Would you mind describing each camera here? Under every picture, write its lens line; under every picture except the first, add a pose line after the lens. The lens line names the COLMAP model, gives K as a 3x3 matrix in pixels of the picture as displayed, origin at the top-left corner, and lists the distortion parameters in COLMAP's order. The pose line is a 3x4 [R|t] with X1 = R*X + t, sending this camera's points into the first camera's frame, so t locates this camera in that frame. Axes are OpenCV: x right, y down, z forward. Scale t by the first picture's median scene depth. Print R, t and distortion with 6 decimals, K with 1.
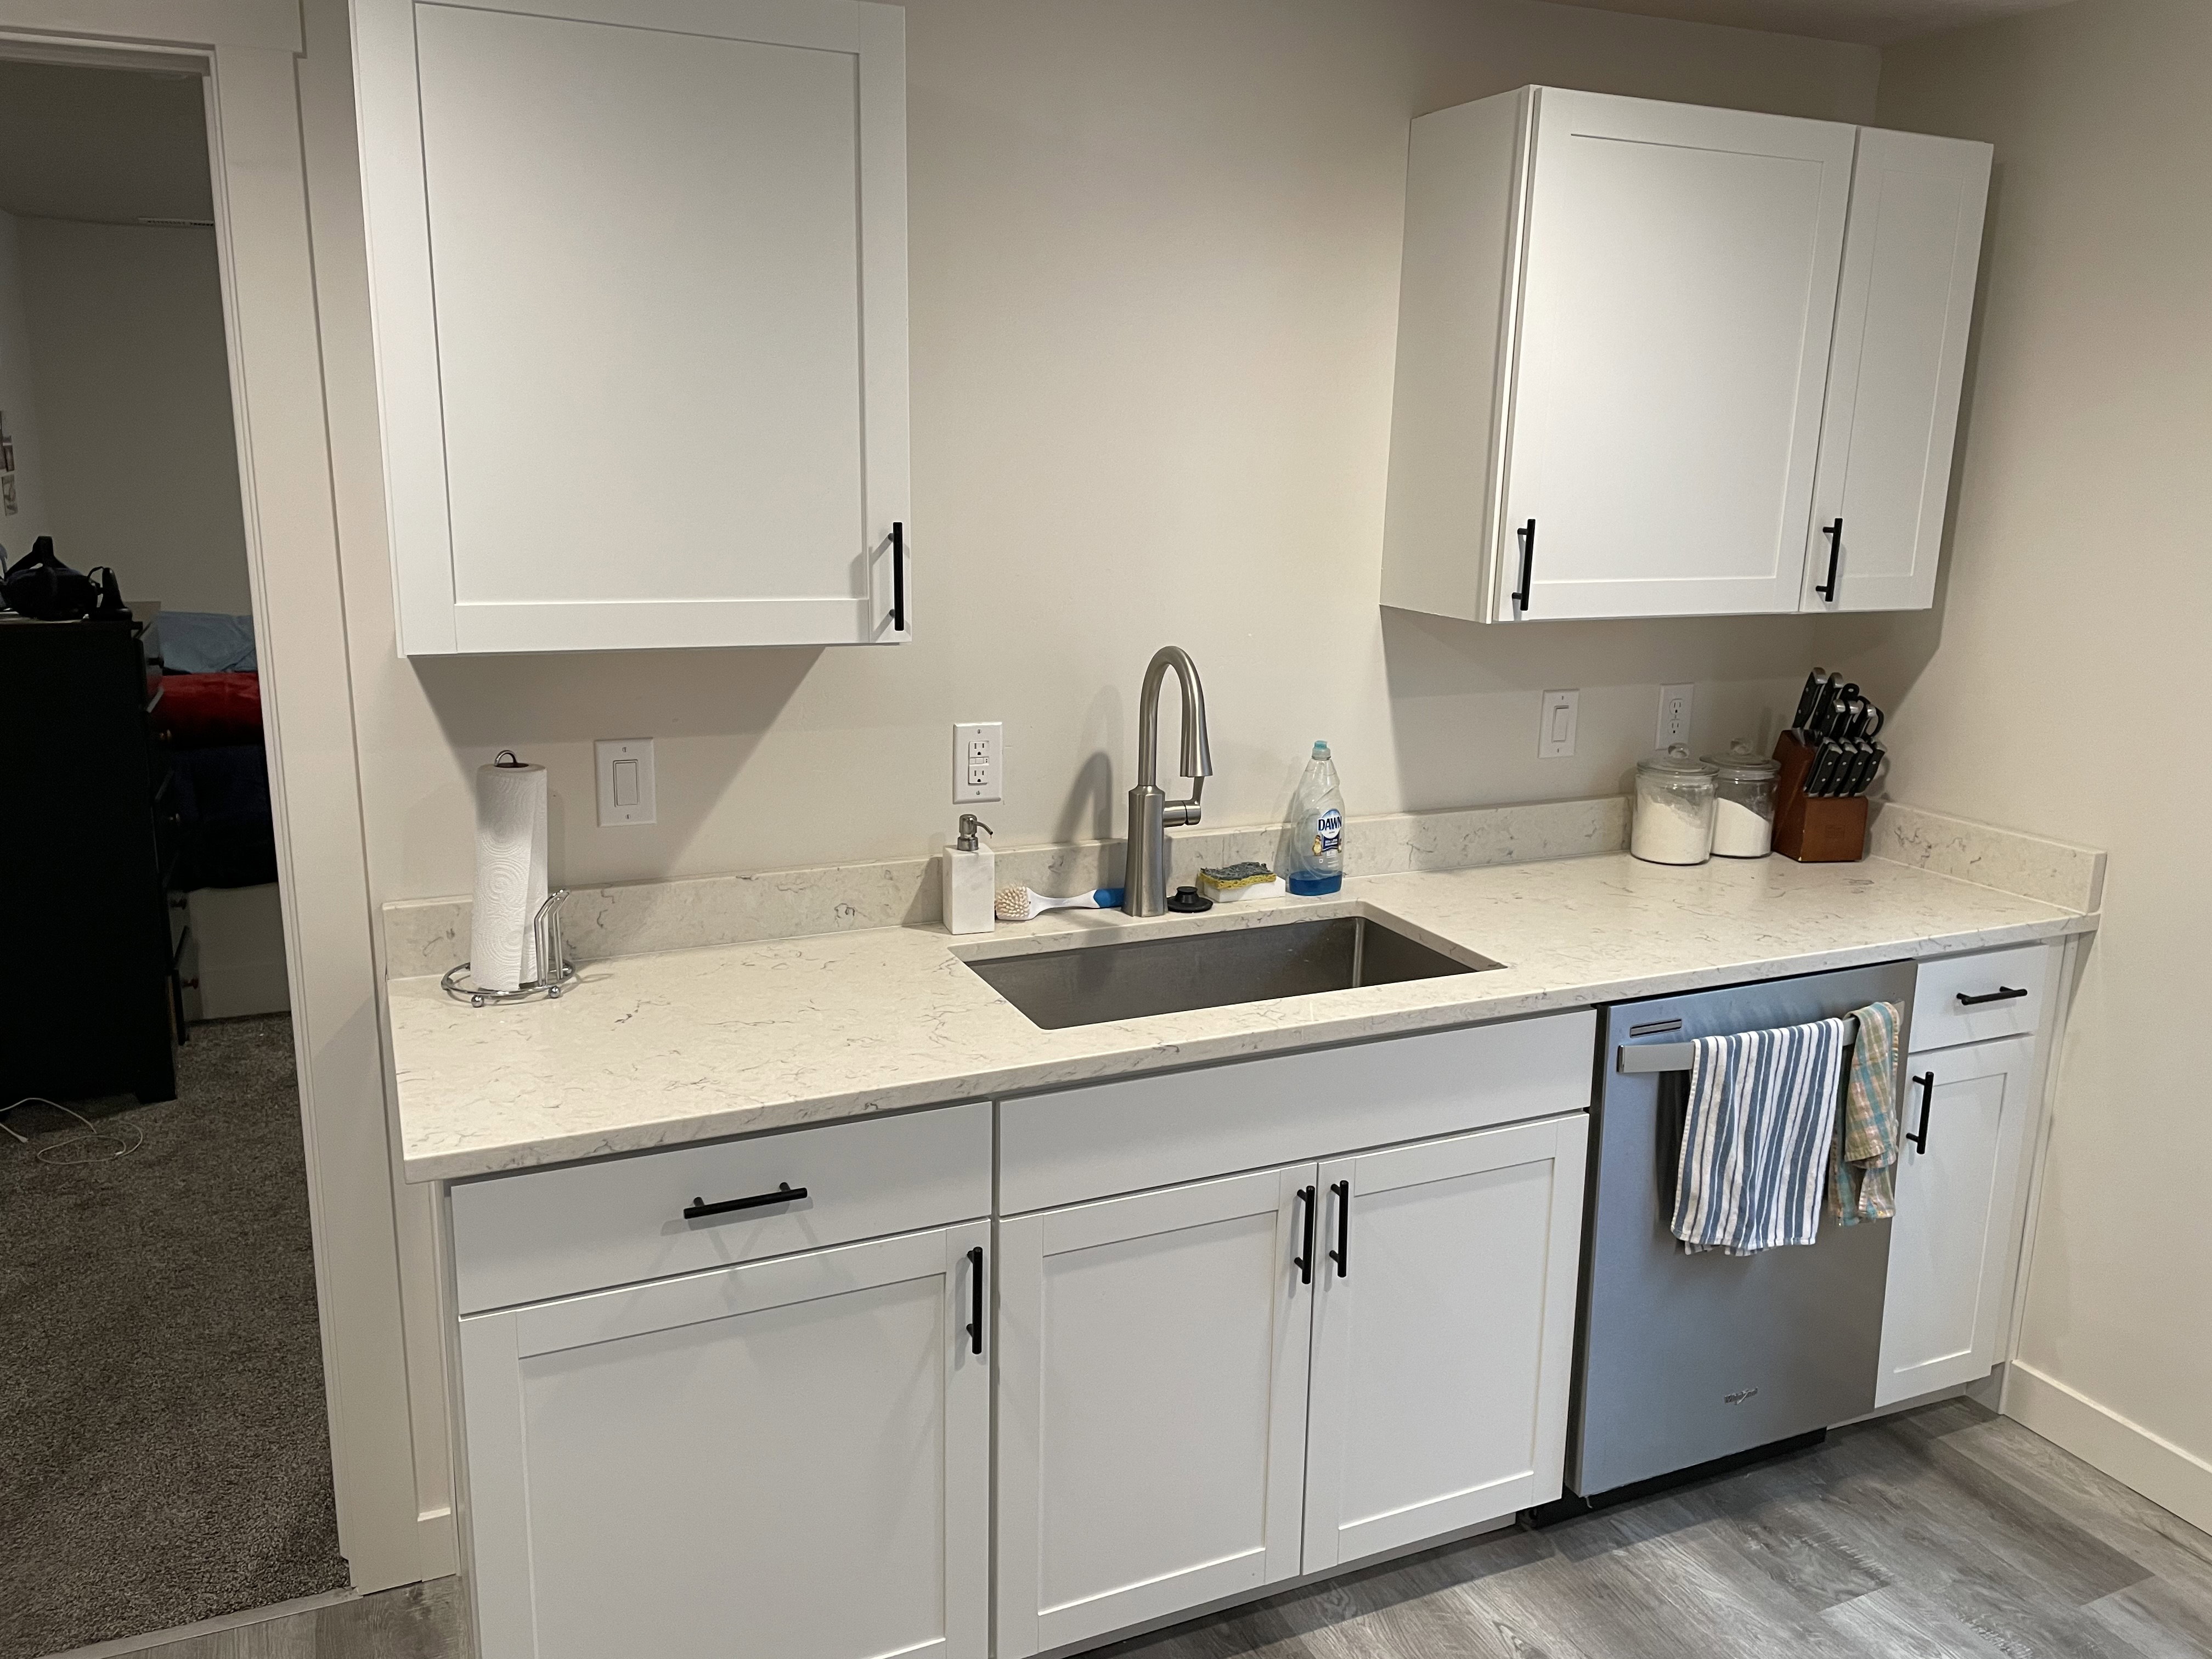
lens RADIAL K [[1672.7, 0, 1116.7], [0, 1672.7, 810.5], [0, 0, 1]] dist [0.089764, -0.111200]
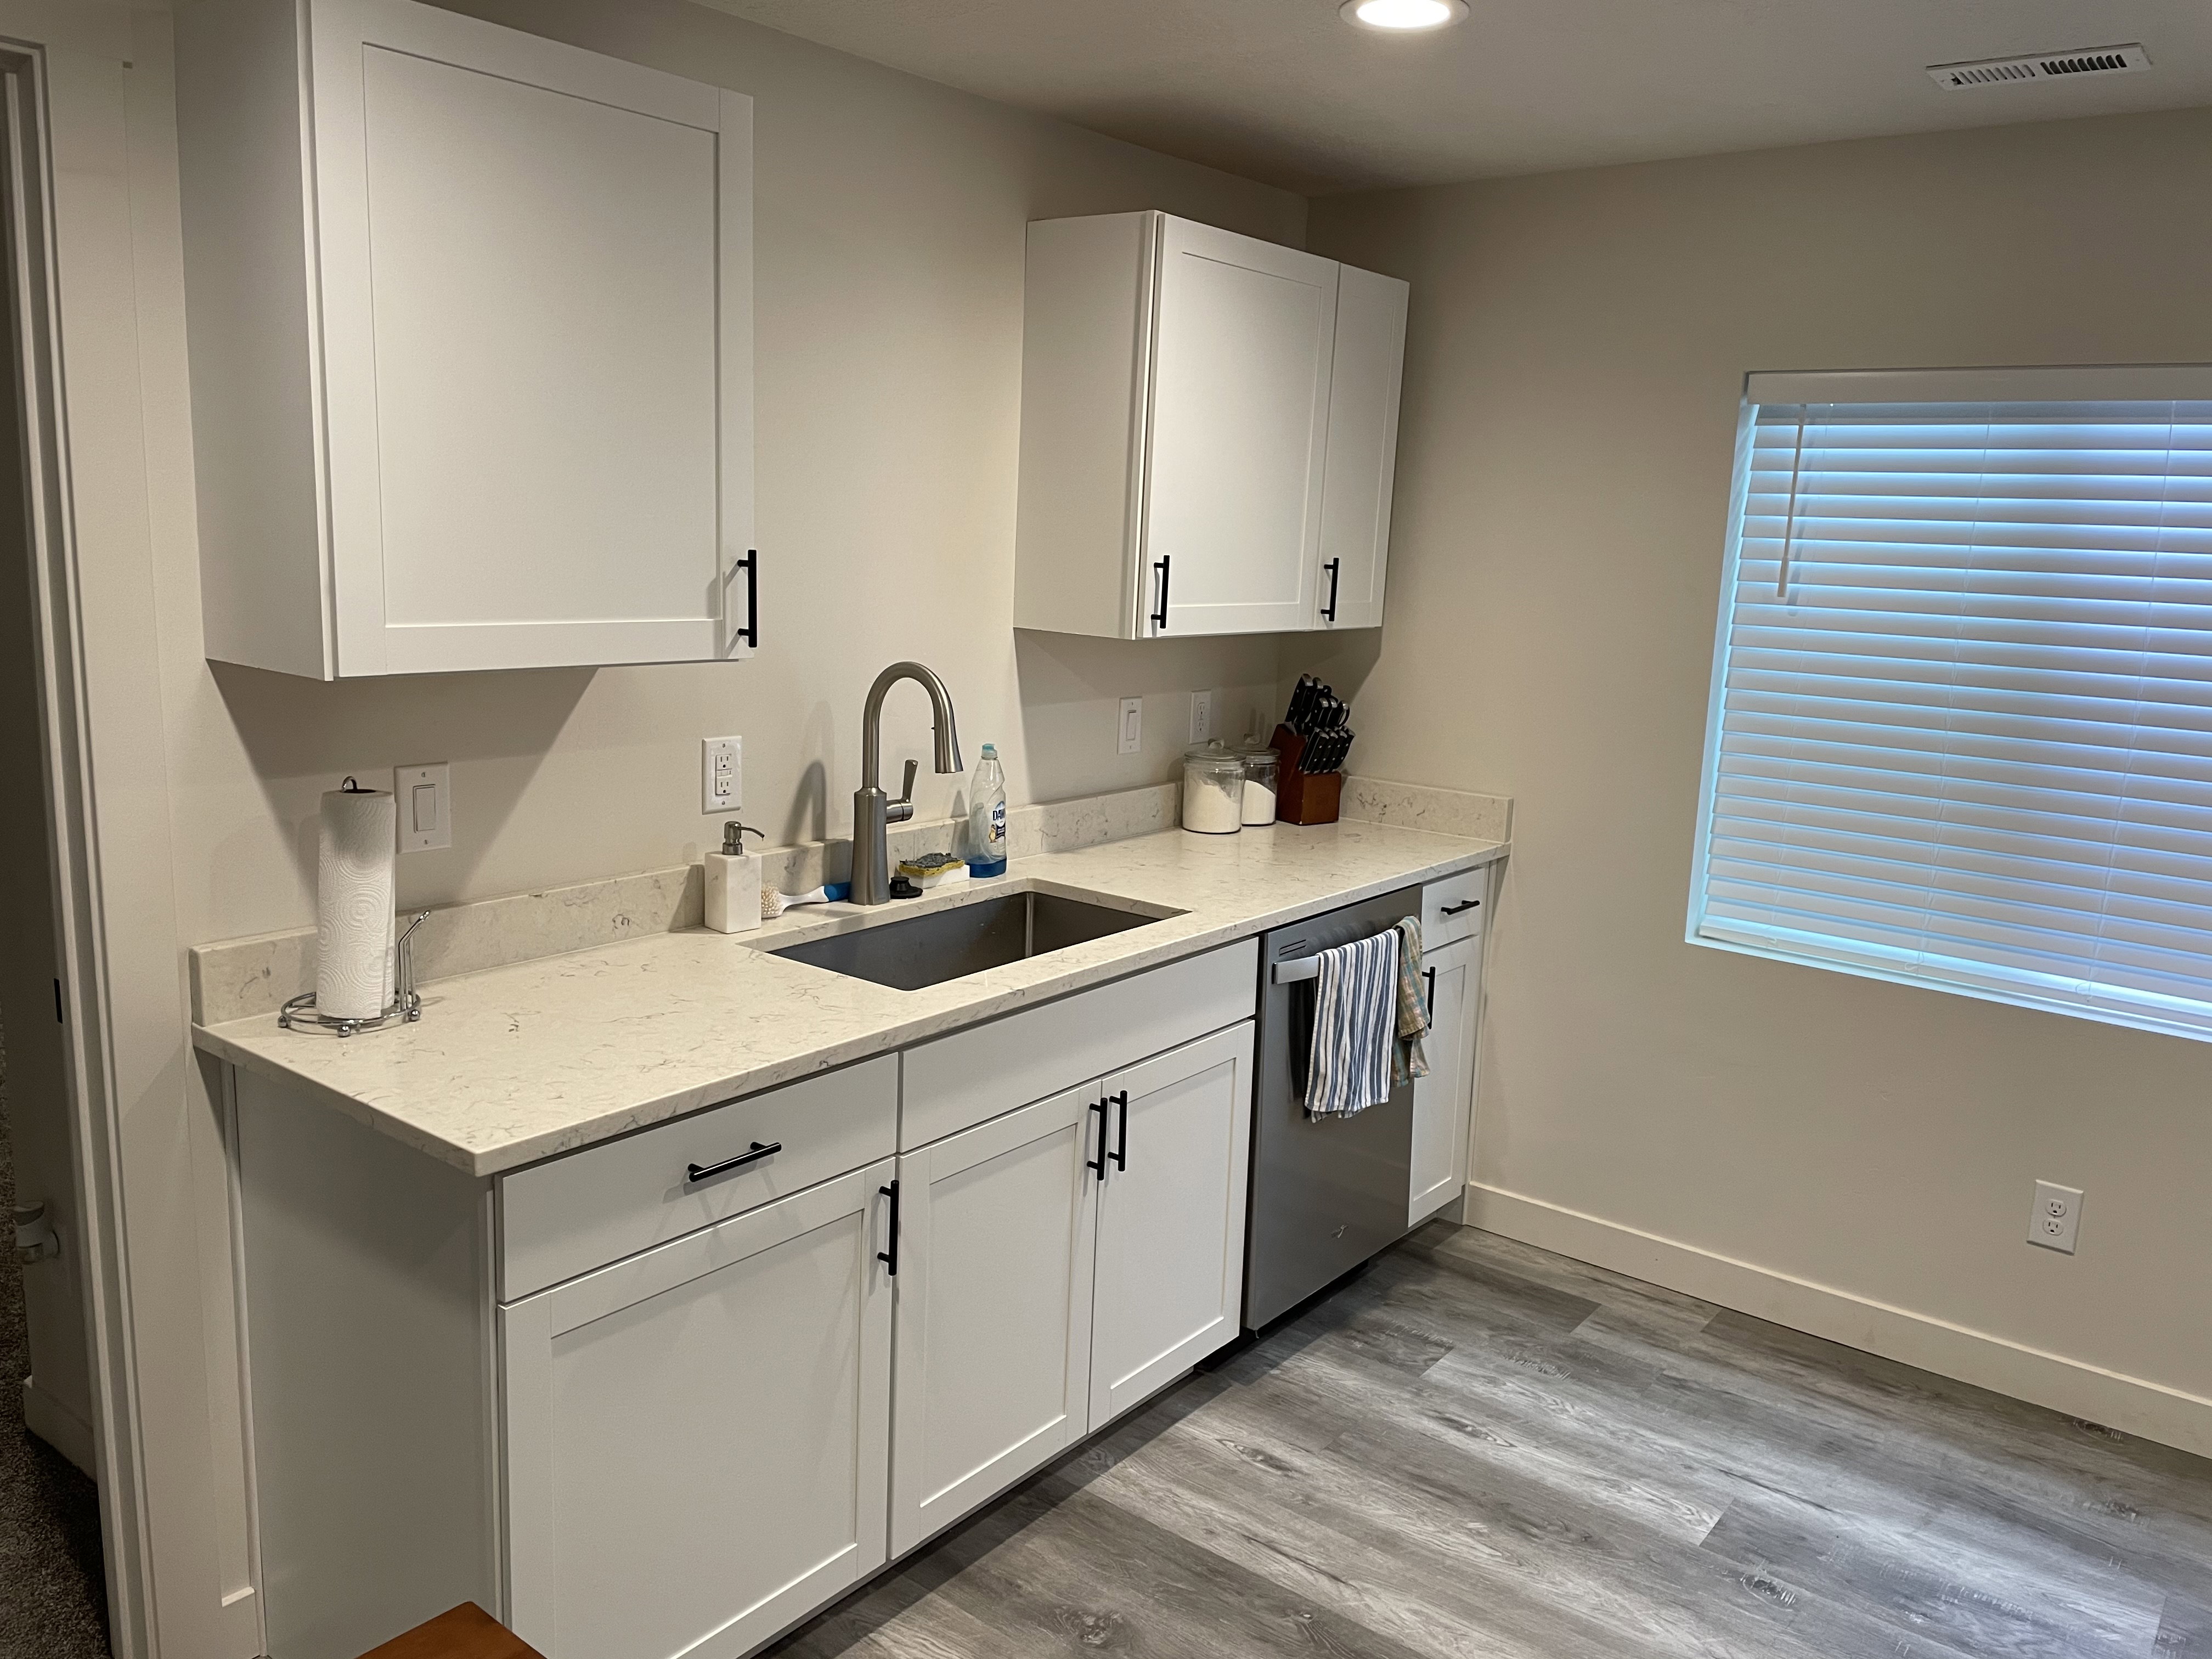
lens RADIAL K [[1672.7, 0, 1121.2], [0, 1672.7, 816.6], [0, 0, 1]] dist [0.089764, -0.111200]
pose [[0.884736, -0.065747, 0.461431, -0.384502], [0.076904, 0.997024, -0.005393, 0.025619], [-0.459703, 0.040258, 0.887160, -0.081722]]
